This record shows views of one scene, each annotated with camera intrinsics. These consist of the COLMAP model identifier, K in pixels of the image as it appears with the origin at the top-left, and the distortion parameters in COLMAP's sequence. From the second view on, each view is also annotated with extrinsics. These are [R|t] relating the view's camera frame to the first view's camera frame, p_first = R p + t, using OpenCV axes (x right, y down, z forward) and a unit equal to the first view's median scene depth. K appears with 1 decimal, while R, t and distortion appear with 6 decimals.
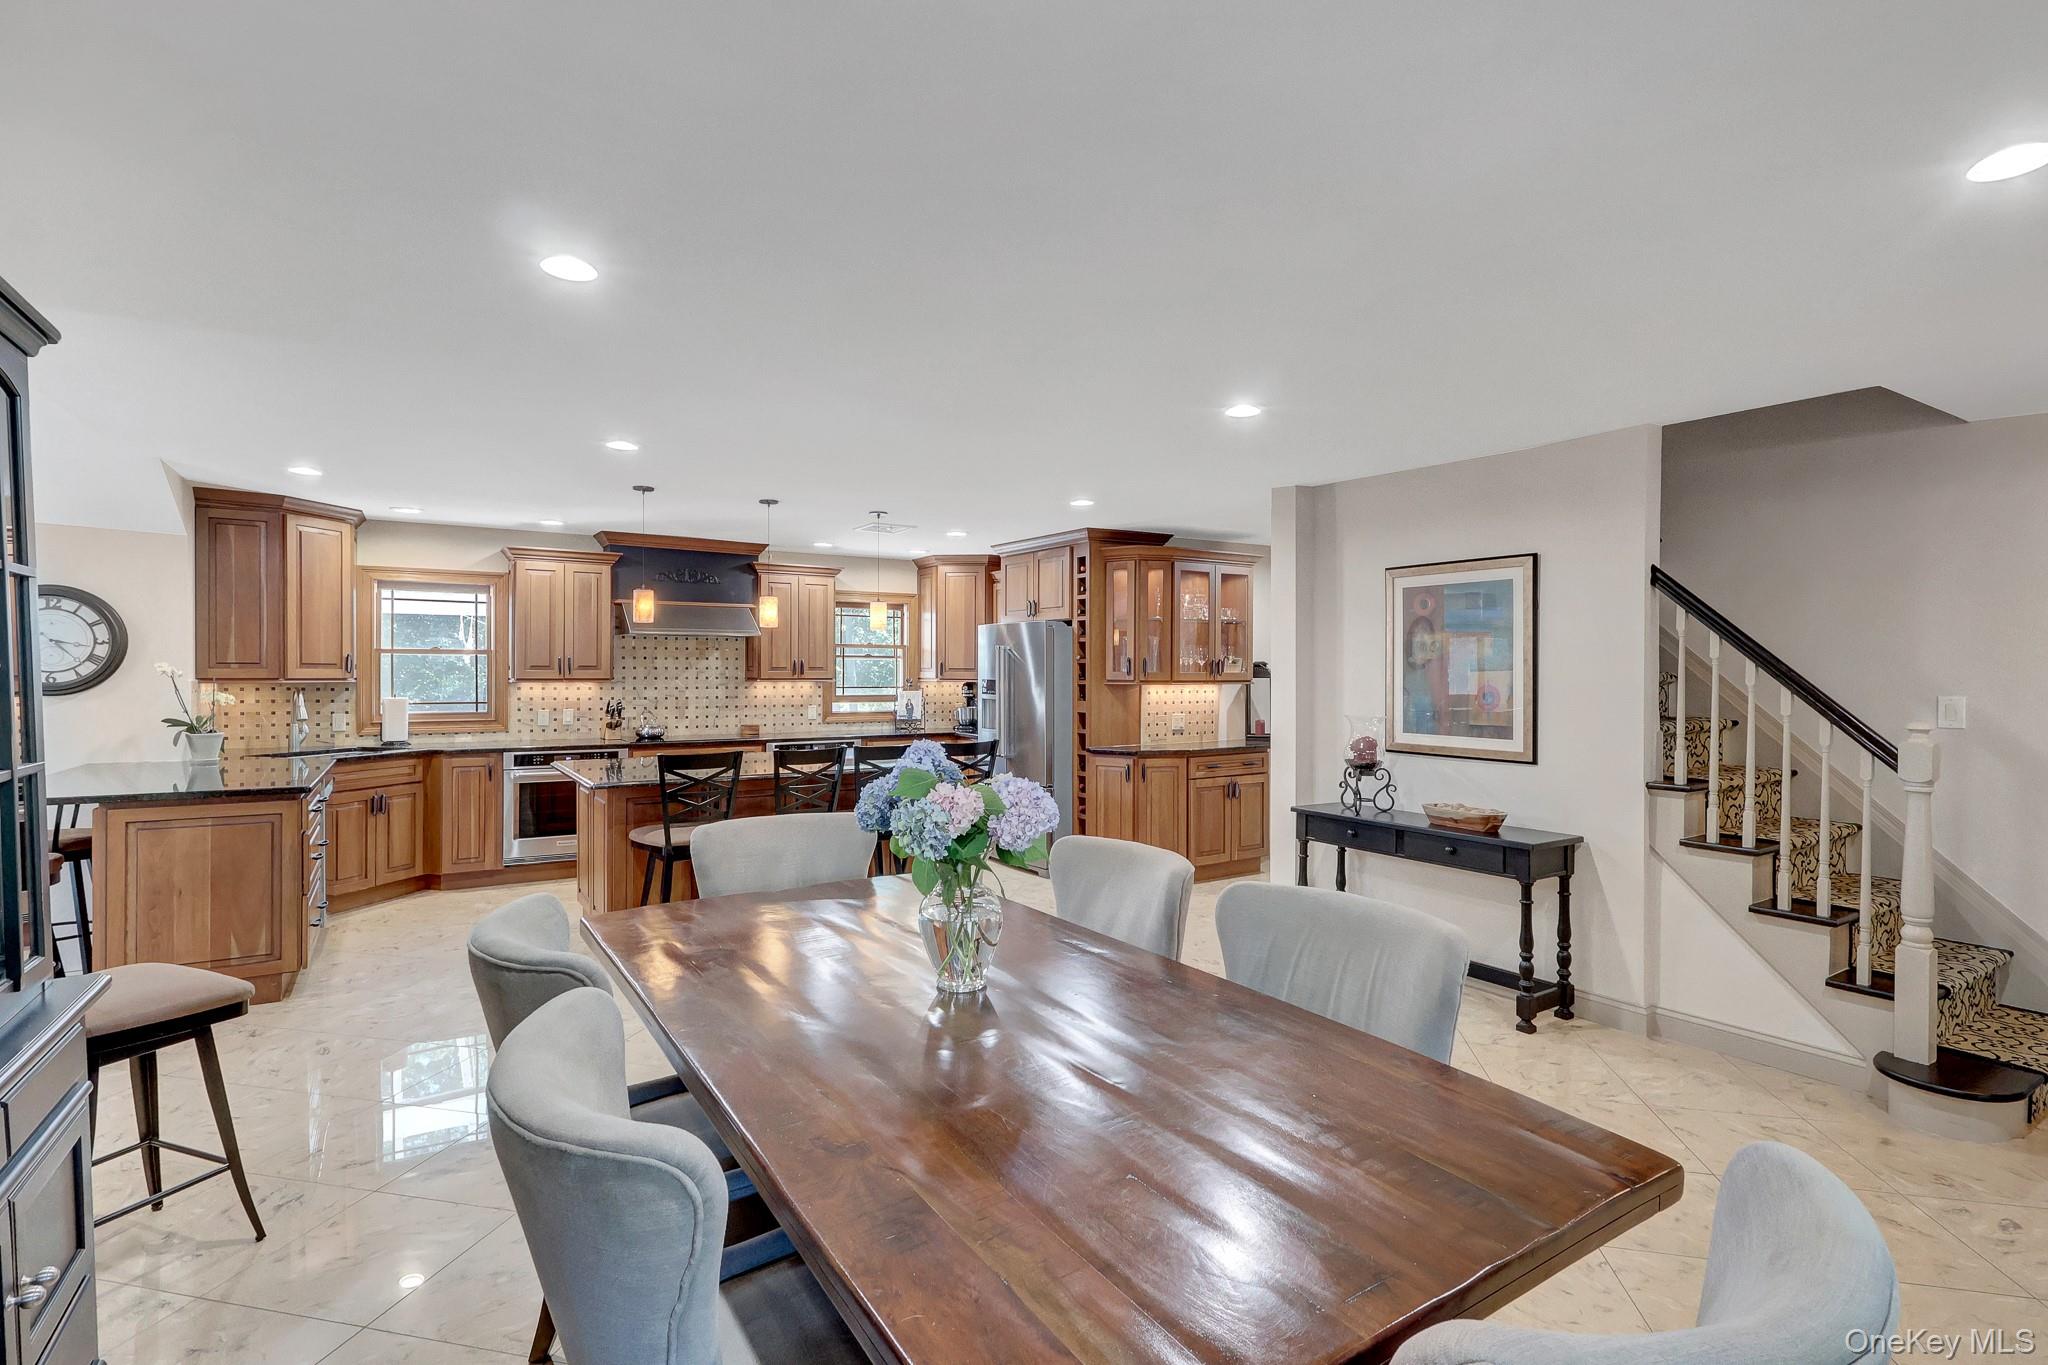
lens RADIAL K [[954.7, 0, 1020.0], [0, 954.7, 681.0], [0, 0, 1]] dist [-0.005684, 0.000335]
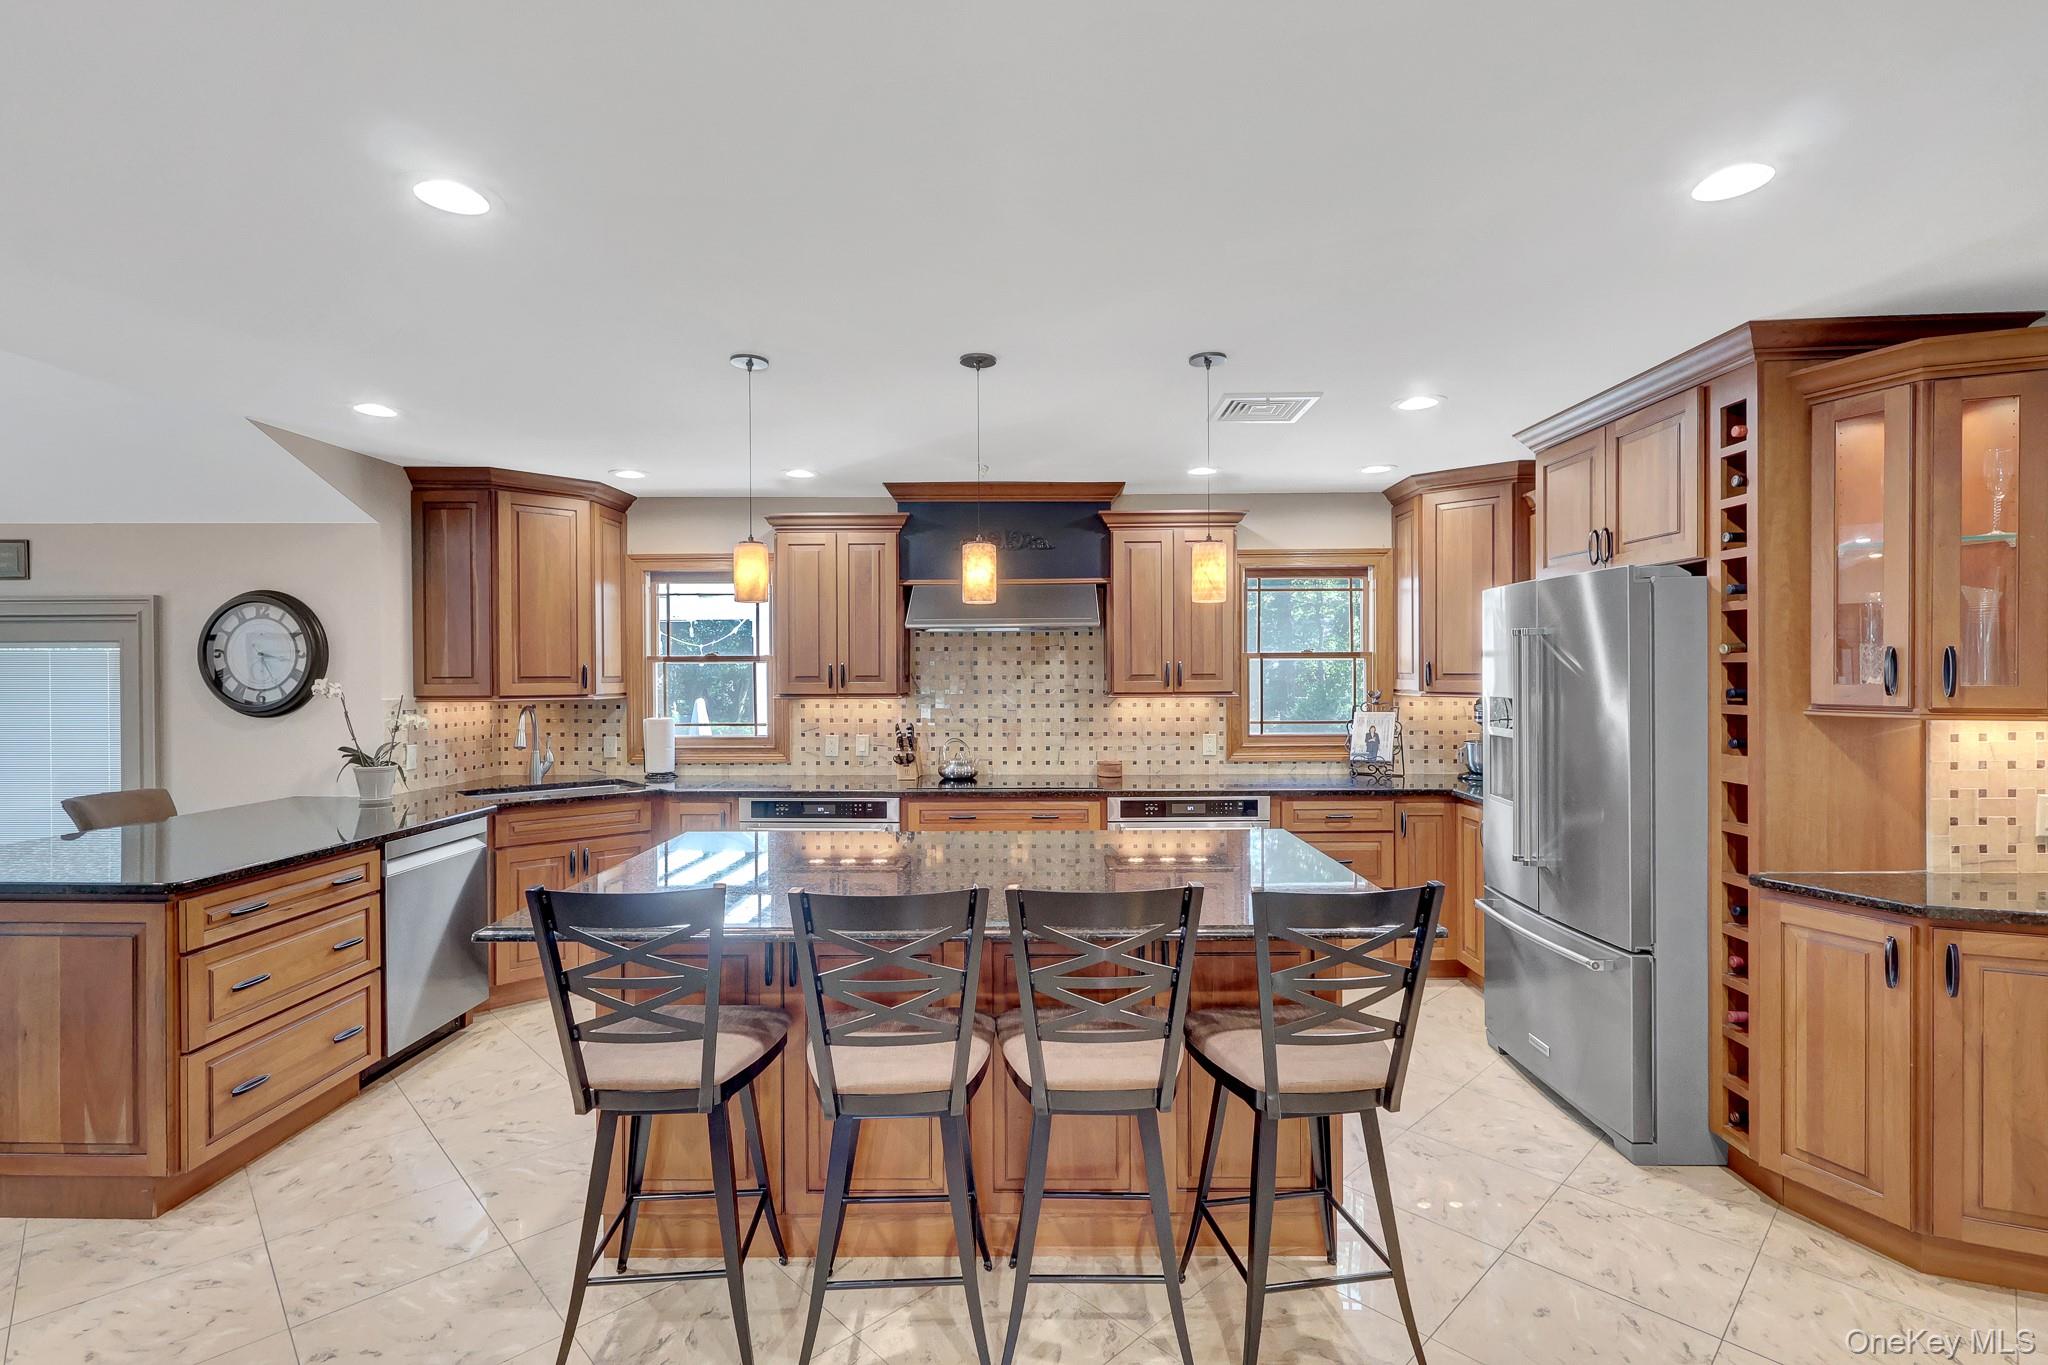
lens RADIAL K [[954.7, 0, 1021.3], [0, 954.7, 679.0], [0, 0, 1]] dist [-0.005684, 0.000335]
pose [[0.836455, -0.003959, -0.548021, 0.031690], [0.003059, 0.999992, -0.002555, -0.011581], [0.548027, 0.000461, 0.836461, 0.483808]]
